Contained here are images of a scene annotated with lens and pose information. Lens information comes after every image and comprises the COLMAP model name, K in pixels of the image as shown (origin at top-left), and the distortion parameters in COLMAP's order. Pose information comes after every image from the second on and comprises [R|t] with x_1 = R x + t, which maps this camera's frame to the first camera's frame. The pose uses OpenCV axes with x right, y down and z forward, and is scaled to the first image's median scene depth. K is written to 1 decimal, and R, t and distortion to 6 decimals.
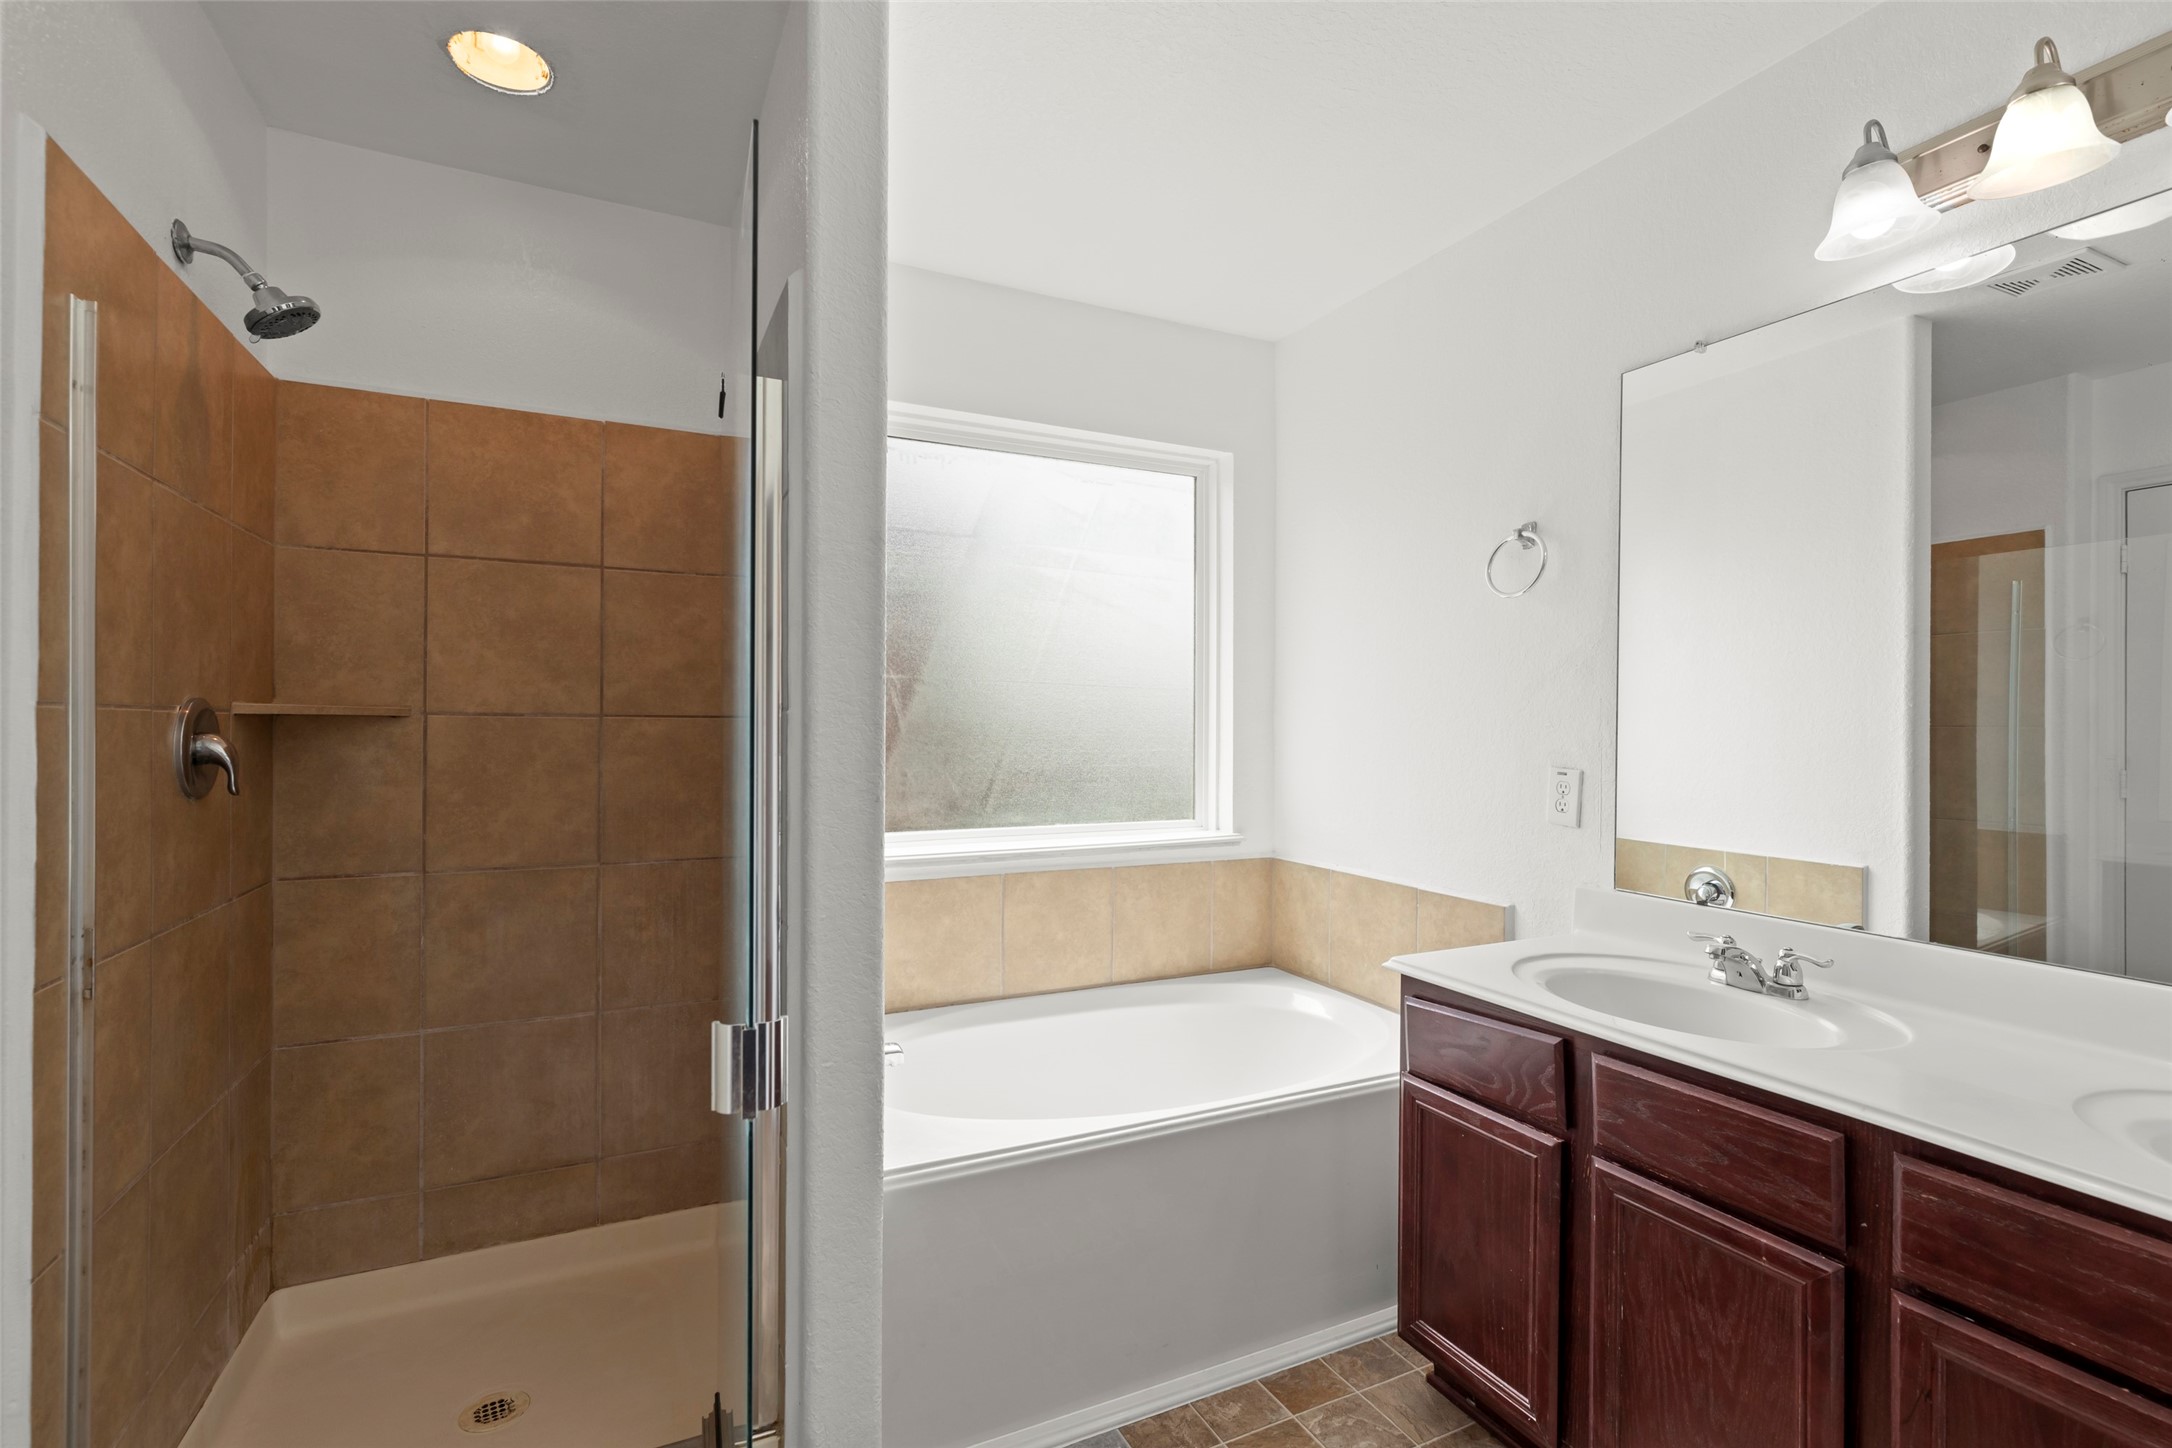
lens RADIAL K [[975.8, 0, 1083.4], [0, 975.8, 727.1], [0, 0, 1]] dist [0.009175, -0.001183]
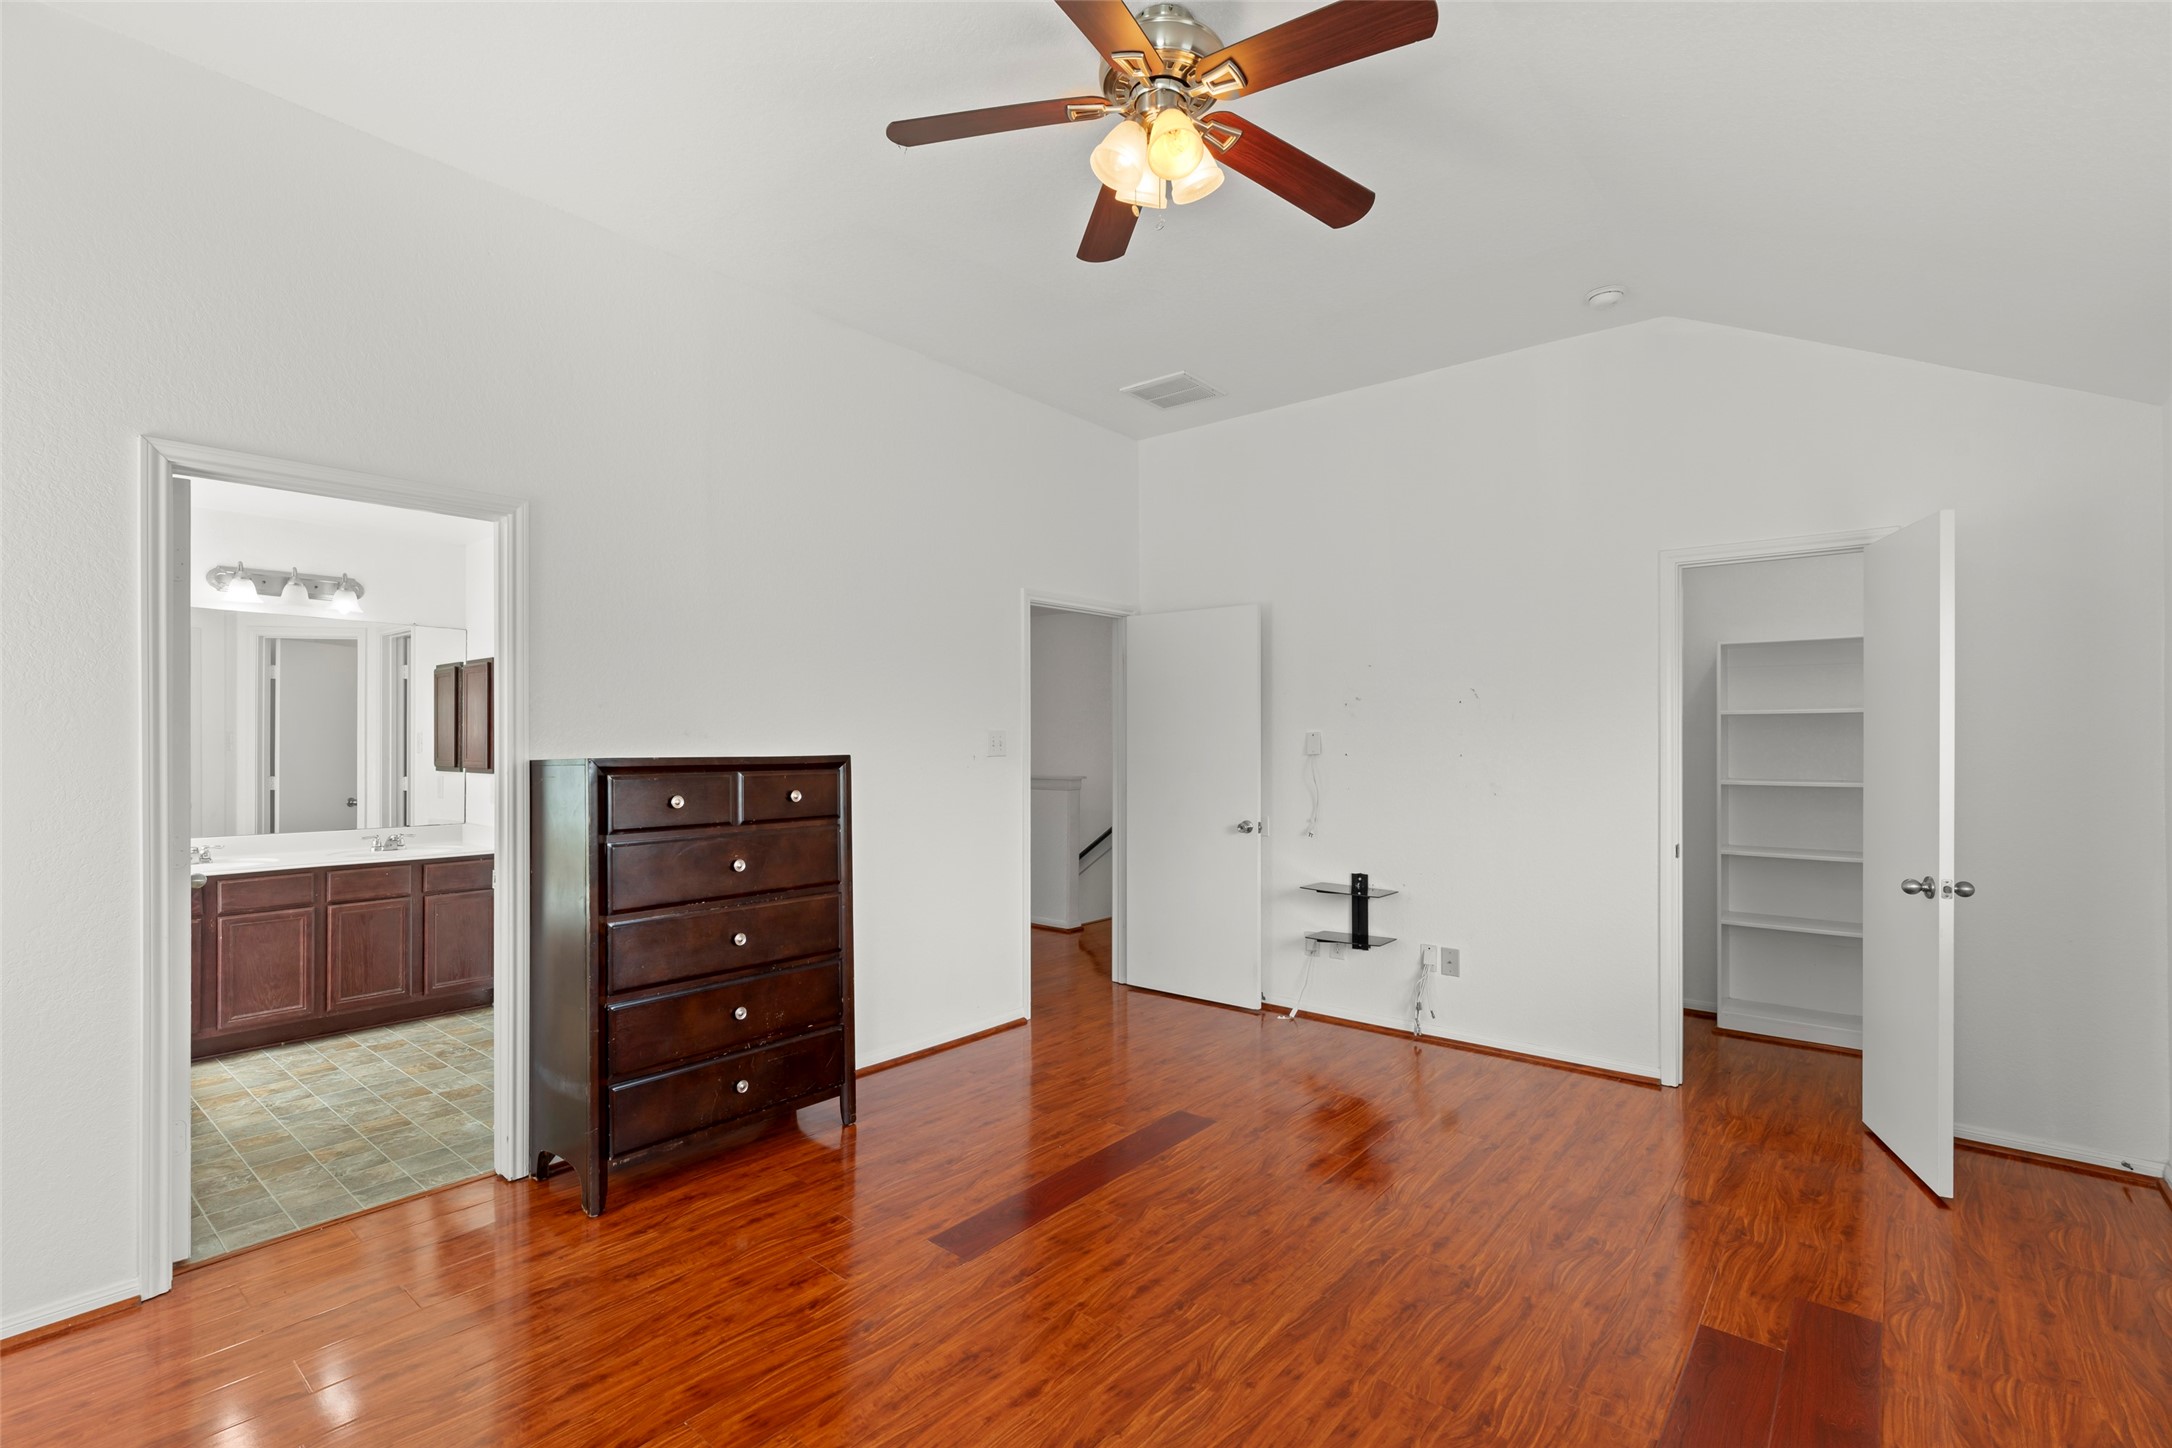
lens RADIAL K [[975.8, 0, 1065.7], [0, 975.8, 725.8], [0, 0, 1]] dist [0.009175, -0.001183]
pose [[-0.381024, 0.008089, 0.924530, -3.206496], [0.001857, 0.999966, -0.007984, -0.095163], [-0.924563, -0.001325, -0.381026, -0.195351]]
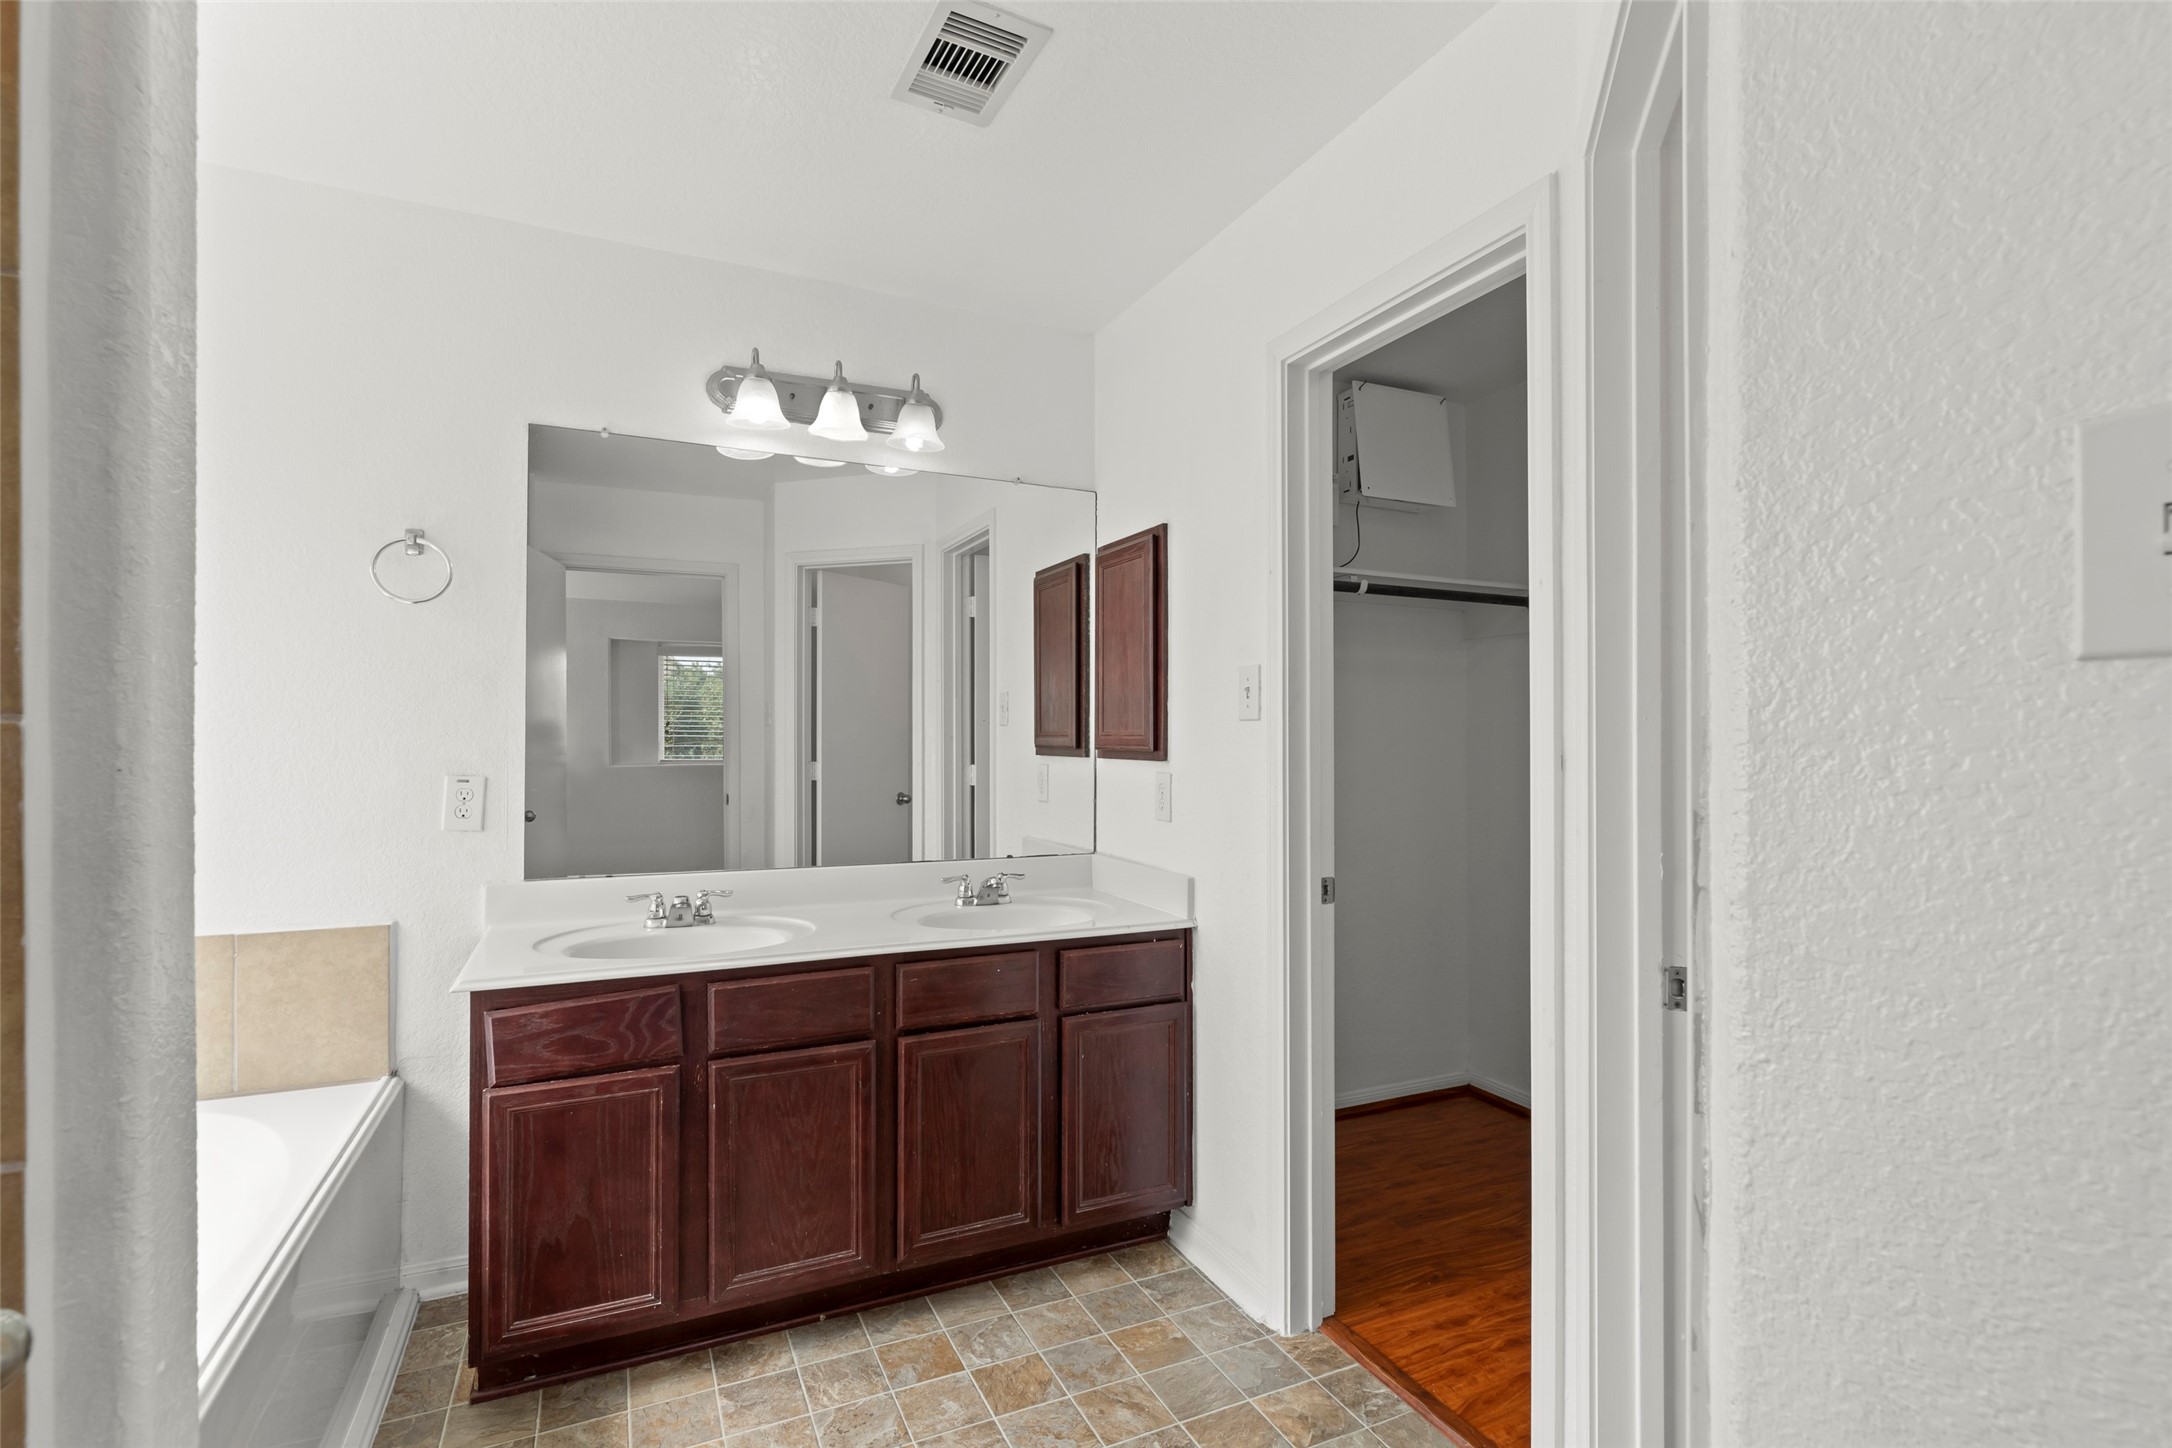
lens RADIAL K [[975.8, 0, 1086.5], [0, 975.8, 731.5], [0, 0, 1]] dist [0.009175, -0.001183]
pose [[0.025831, -0.002827, 0.999662, -0.821854], [0.000340, 0.999996, 0.002819, -0.011497], [-0.999666, 0.000267, 0.025832, 0.480826]]
